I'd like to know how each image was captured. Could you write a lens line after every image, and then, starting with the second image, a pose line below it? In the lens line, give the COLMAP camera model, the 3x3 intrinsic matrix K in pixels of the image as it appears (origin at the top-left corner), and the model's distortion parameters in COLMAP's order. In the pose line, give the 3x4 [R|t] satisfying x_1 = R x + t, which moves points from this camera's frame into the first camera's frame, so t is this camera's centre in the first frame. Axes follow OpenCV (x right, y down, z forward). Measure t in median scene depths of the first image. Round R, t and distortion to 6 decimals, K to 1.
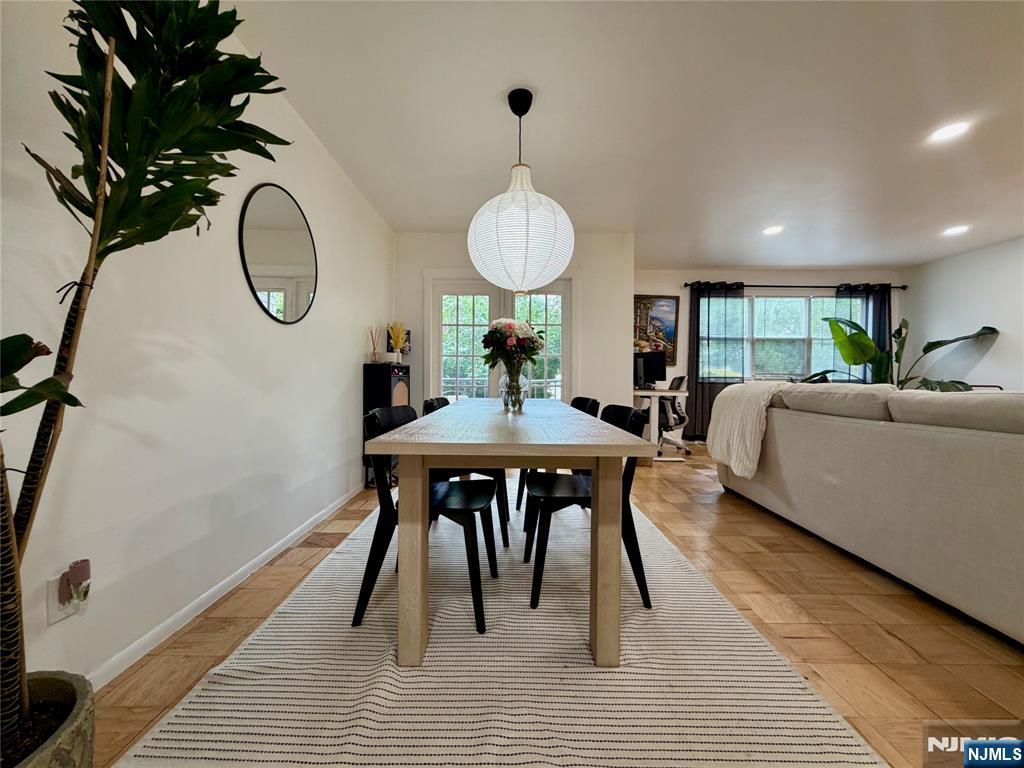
lens RADIAL K [[408.5, 0, 508.9], [0, 408.5, 382.3], [0, 0, 1]] dist [-0.002575, 0.000821]
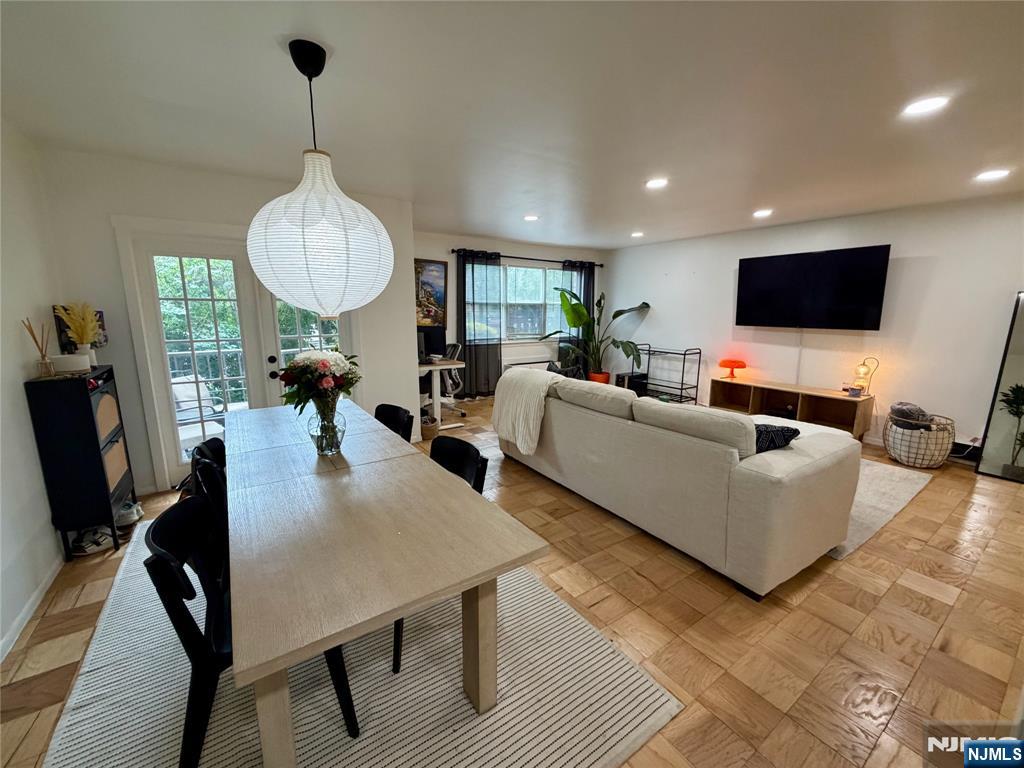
lens RADIAL K [[408.5, 0, 509.3], [0, 408.5, 382.5], [0, 0, 1]] dist [-0.002575, 0.000821]
pose [[0.822421, -0.104605, 0.559180, -0.142902], [0.007220, 0.984789, 0.173603, -0.223806], [-0.568834, -0.138737, 0.810666, 0.107170]]
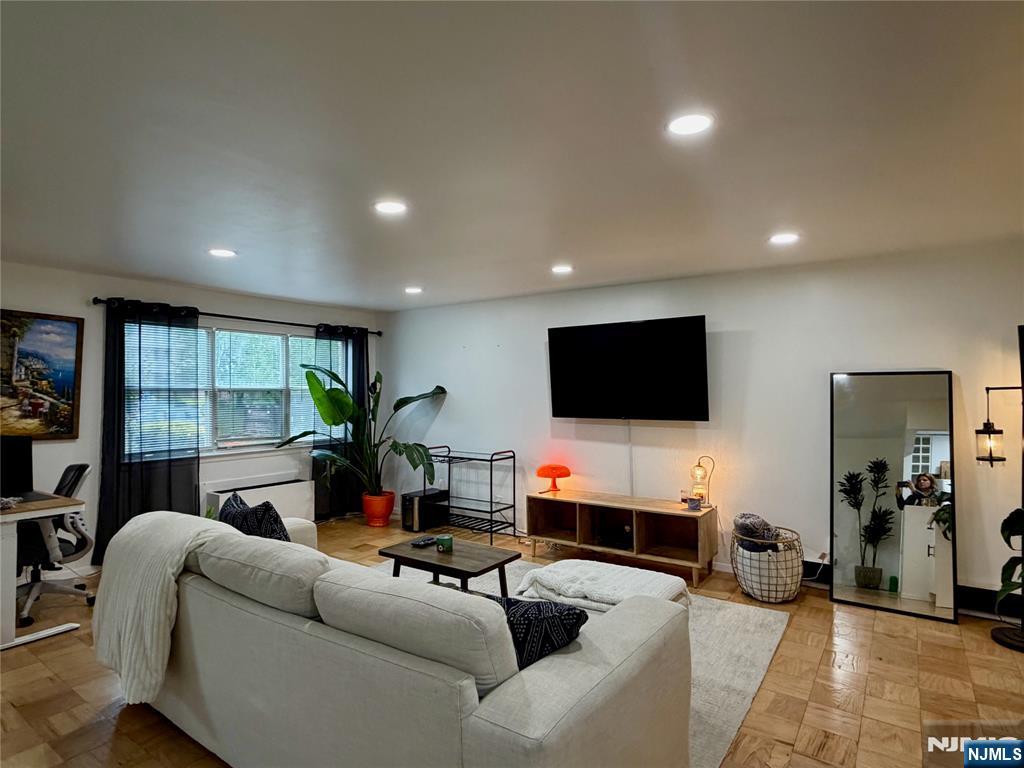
lens RADIAL K [[561.6, 0, 511.8], [0, 561.6, 384.6], [0, 0, 1]] dist [0.000758, 0.000136]
pose [[0.566597, 0.000965, 0.823995, 0.263940], [0.018381, 0.999736, -0.013810, -0.237601], [-0.823790, 0.022971, 0.566429, 0.131219]]
